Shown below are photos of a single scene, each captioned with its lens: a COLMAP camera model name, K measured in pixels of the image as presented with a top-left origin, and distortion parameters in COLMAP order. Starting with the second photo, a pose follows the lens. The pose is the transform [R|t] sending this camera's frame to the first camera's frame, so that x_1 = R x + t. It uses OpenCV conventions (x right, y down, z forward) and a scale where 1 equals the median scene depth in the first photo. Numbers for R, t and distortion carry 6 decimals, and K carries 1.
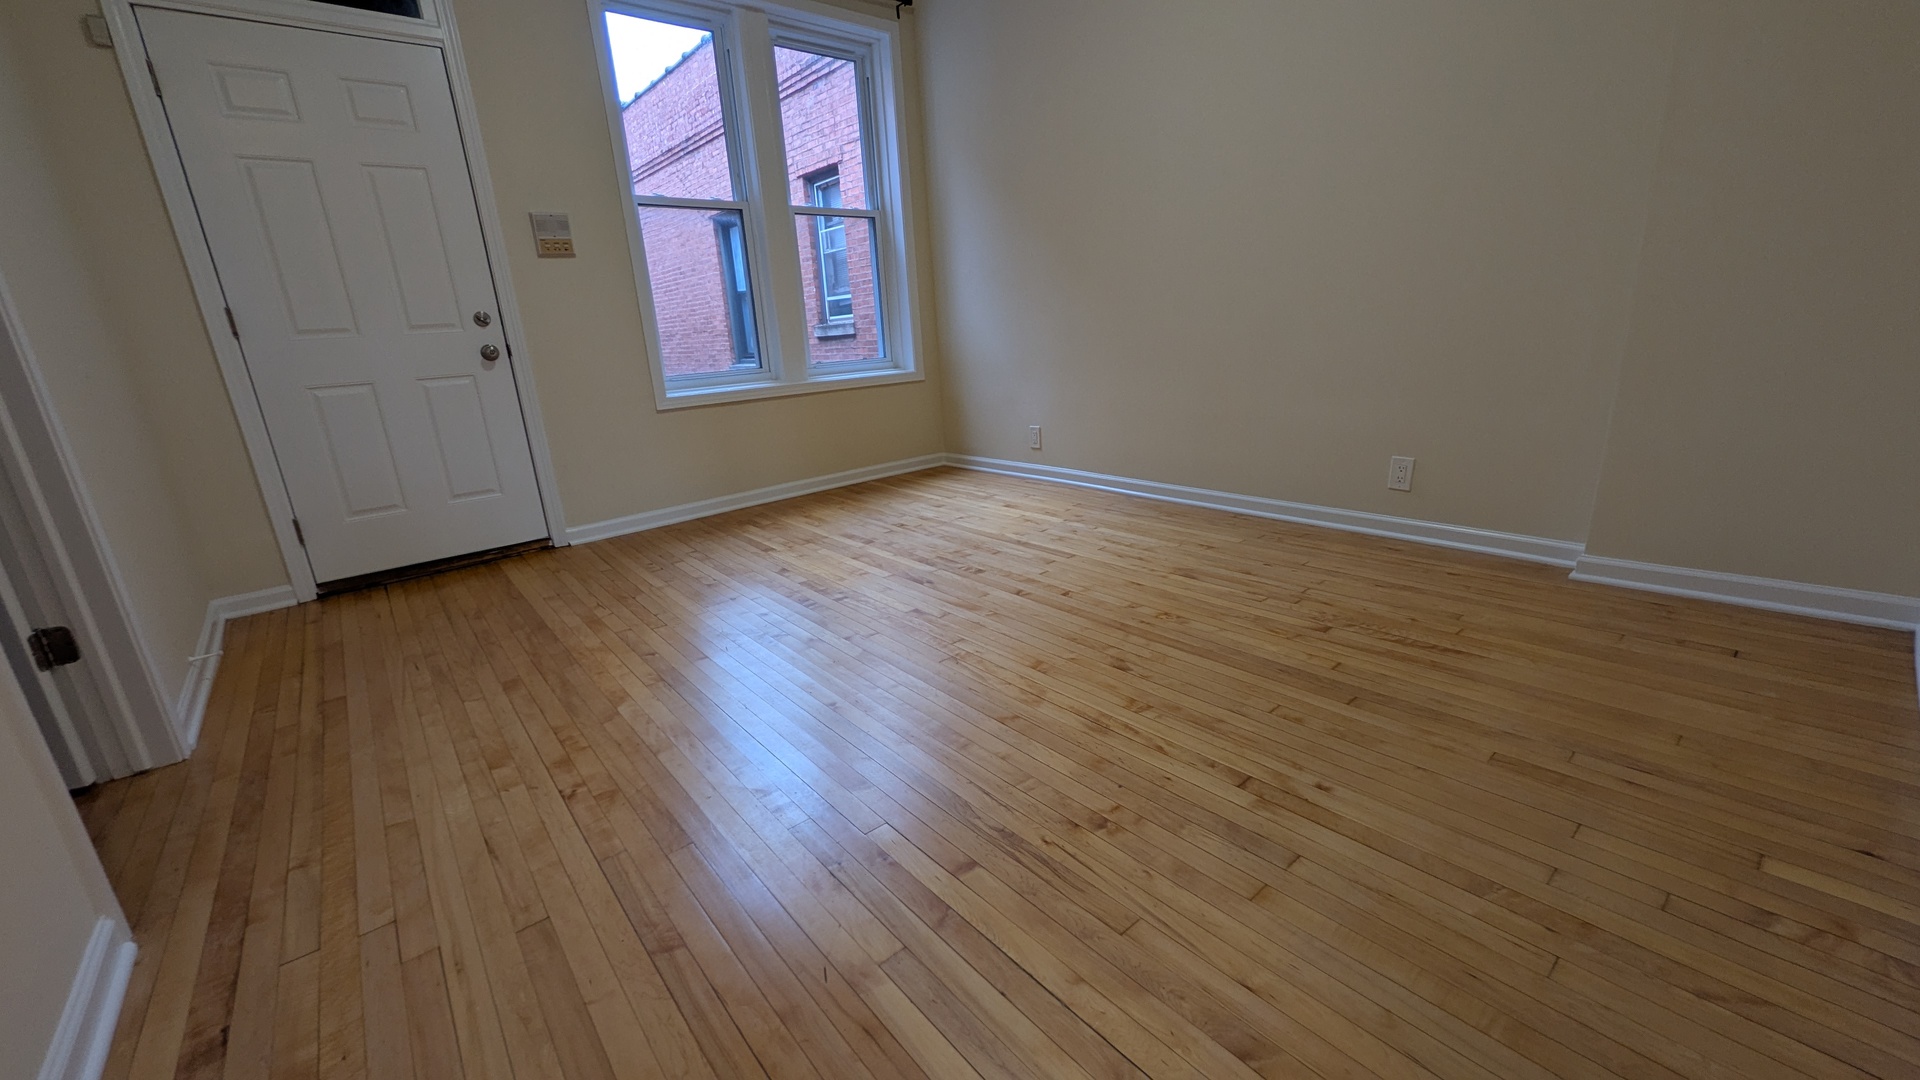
lens RADIAL K [[749.9, 0, 960.0], [0, 749.9, 540.0], [0, 0, 1]] dist [0.000837, 0.000101]
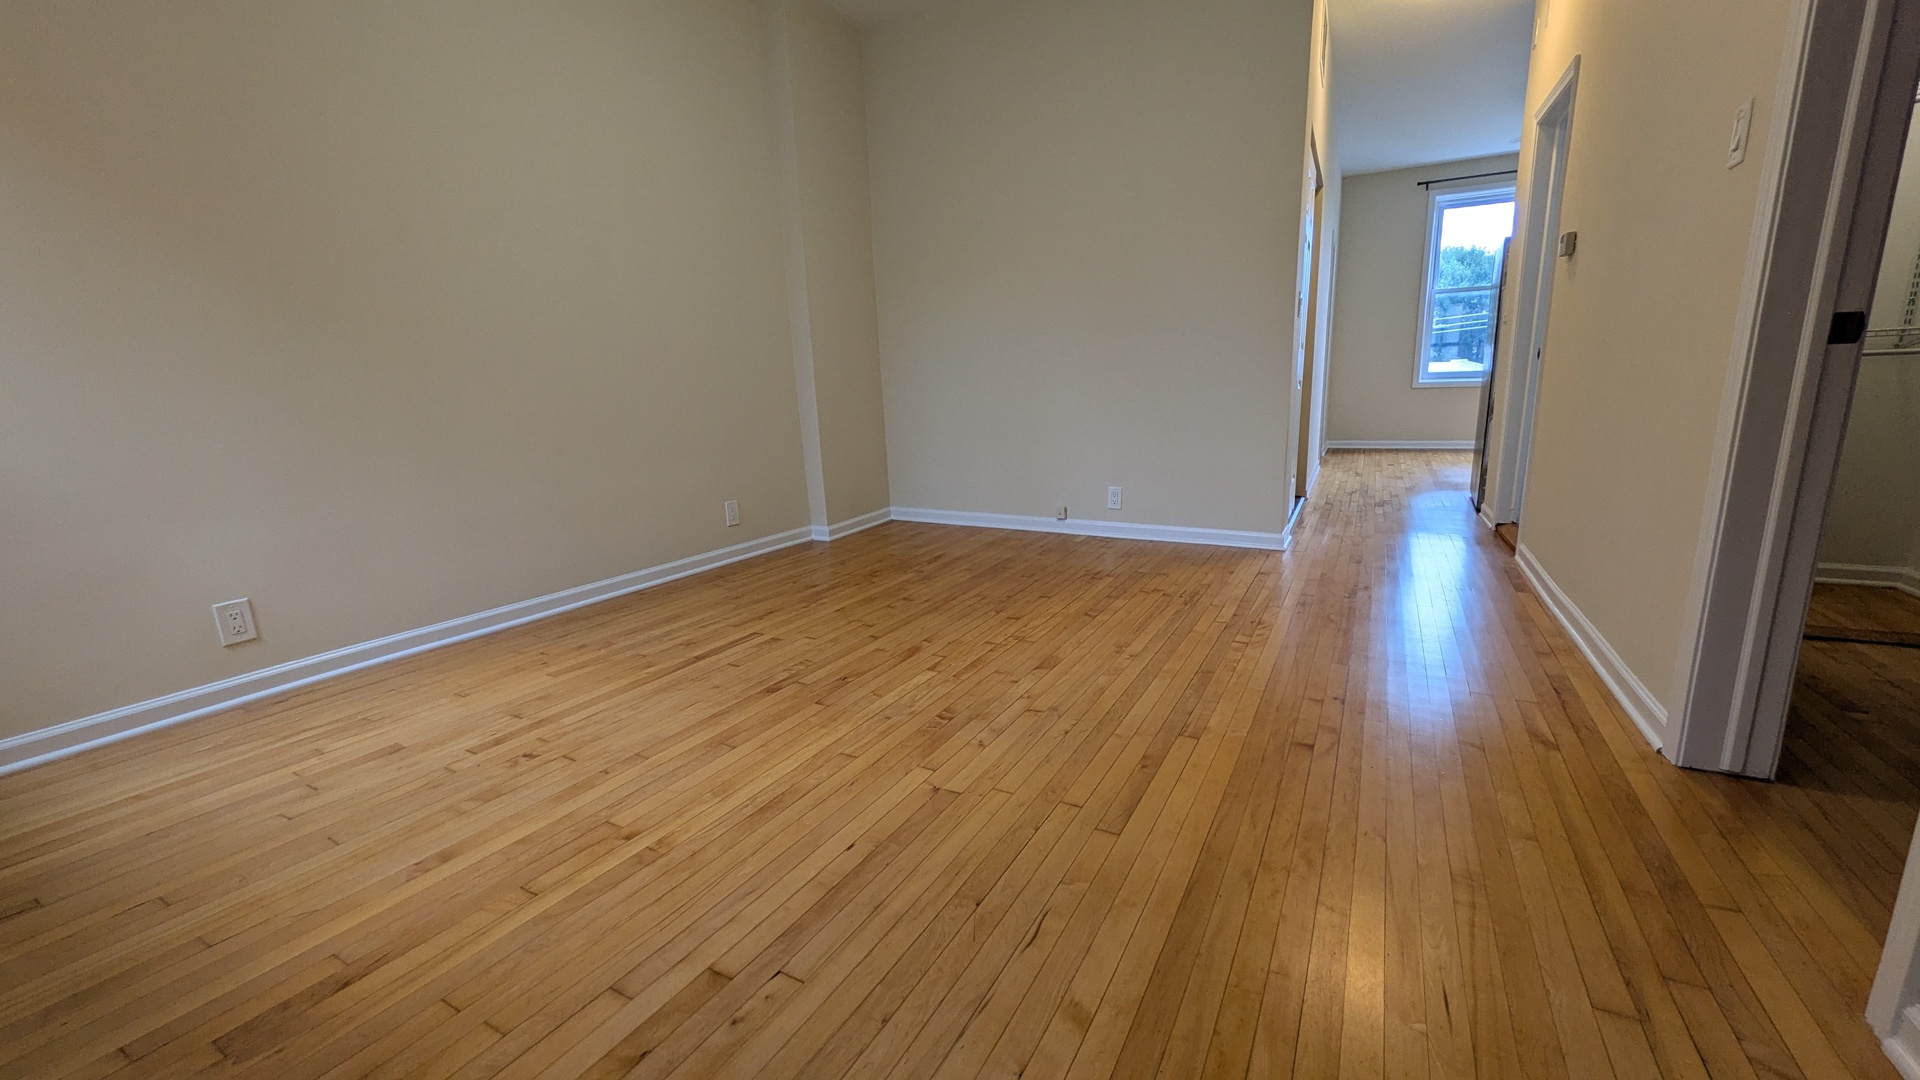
lens RADIAL K [[749.9, 0, 960.0], [0, 749.9, 540.0], [0, 0, 1]] dist [0.000837, 0.000101]
pose [[-0.361389, -0.117506, 0.924981, -0.819344], [0.308082, 0.921263, 0.237401, -0.237621], [-0.880047, 0.370764, -0.296733, 1.048563]]
